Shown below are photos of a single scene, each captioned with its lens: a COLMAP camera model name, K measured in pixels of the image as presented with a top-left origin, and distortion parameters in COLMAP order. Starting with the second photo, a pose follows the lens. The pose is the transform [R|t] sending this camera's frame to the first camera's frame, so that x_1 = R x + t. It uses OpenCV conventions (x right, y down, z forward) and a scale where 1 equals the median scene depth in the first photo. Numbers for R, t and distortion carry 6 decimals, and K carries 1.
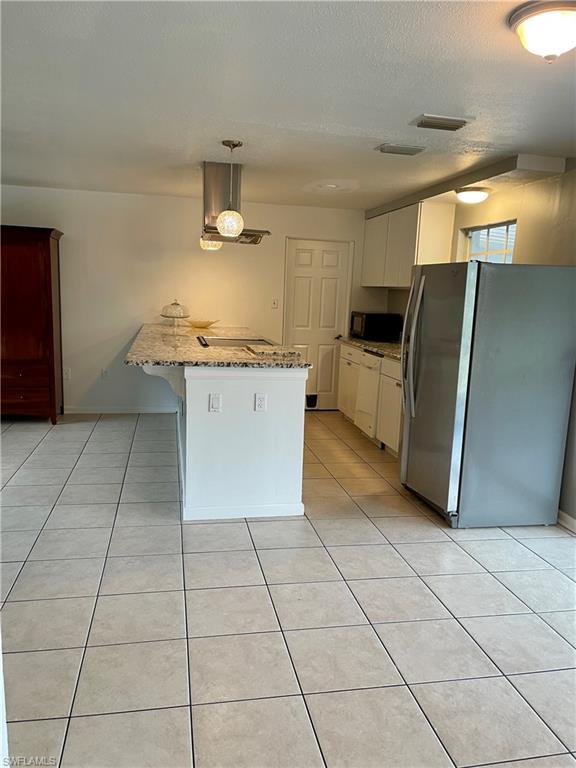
lens RADIAL K [[586.3, 0, 288.0], [0, 586.3, 384.0], [0, 0, 1]] dist [0.003358, -0.006820]
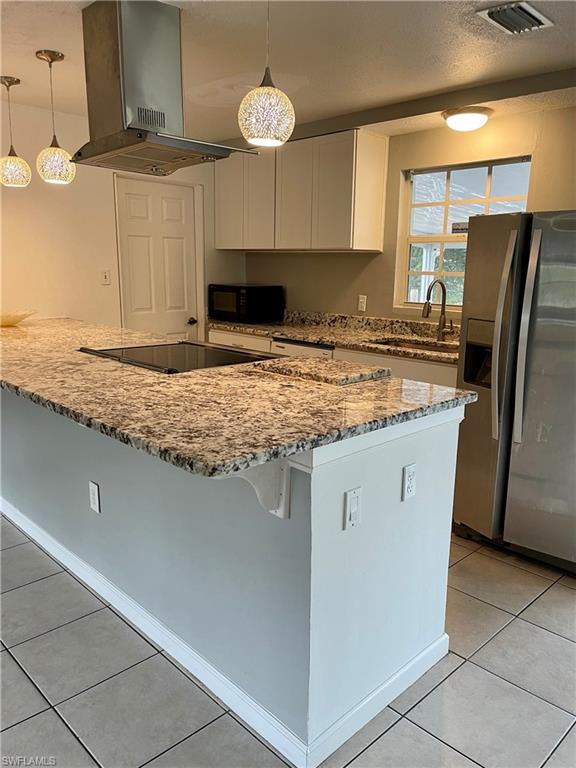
lens RADIAL K [[586.3, 0, 288.0], [0, 586.3, 384.0], [0, 0, 1]] dist [0.003358, -0.006820]
pose [[0.841169, -0.135317, 0.523568, -0.264107], [0.103644, 0.990579, 0.089503, -0.073573], [-0.530747, -0.021022, 0.847270, 0.429782]]
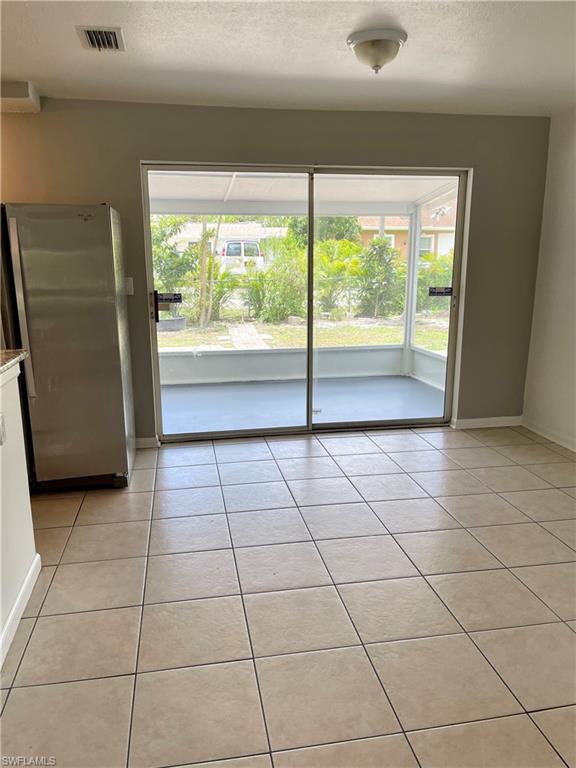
lens RADIAL K [[586.3, 0, 288.0], [0, 586.3, 384.0], [0, 0, 1]] dist [0.003358, -0.006820]
pose [[0.020428, -0.257906, 0.965954, -0.417363], [0.159808, 0.954576, 0.251488, -0.080558], [-0.986937, 0.149230, 0.060715, 0.453274]]
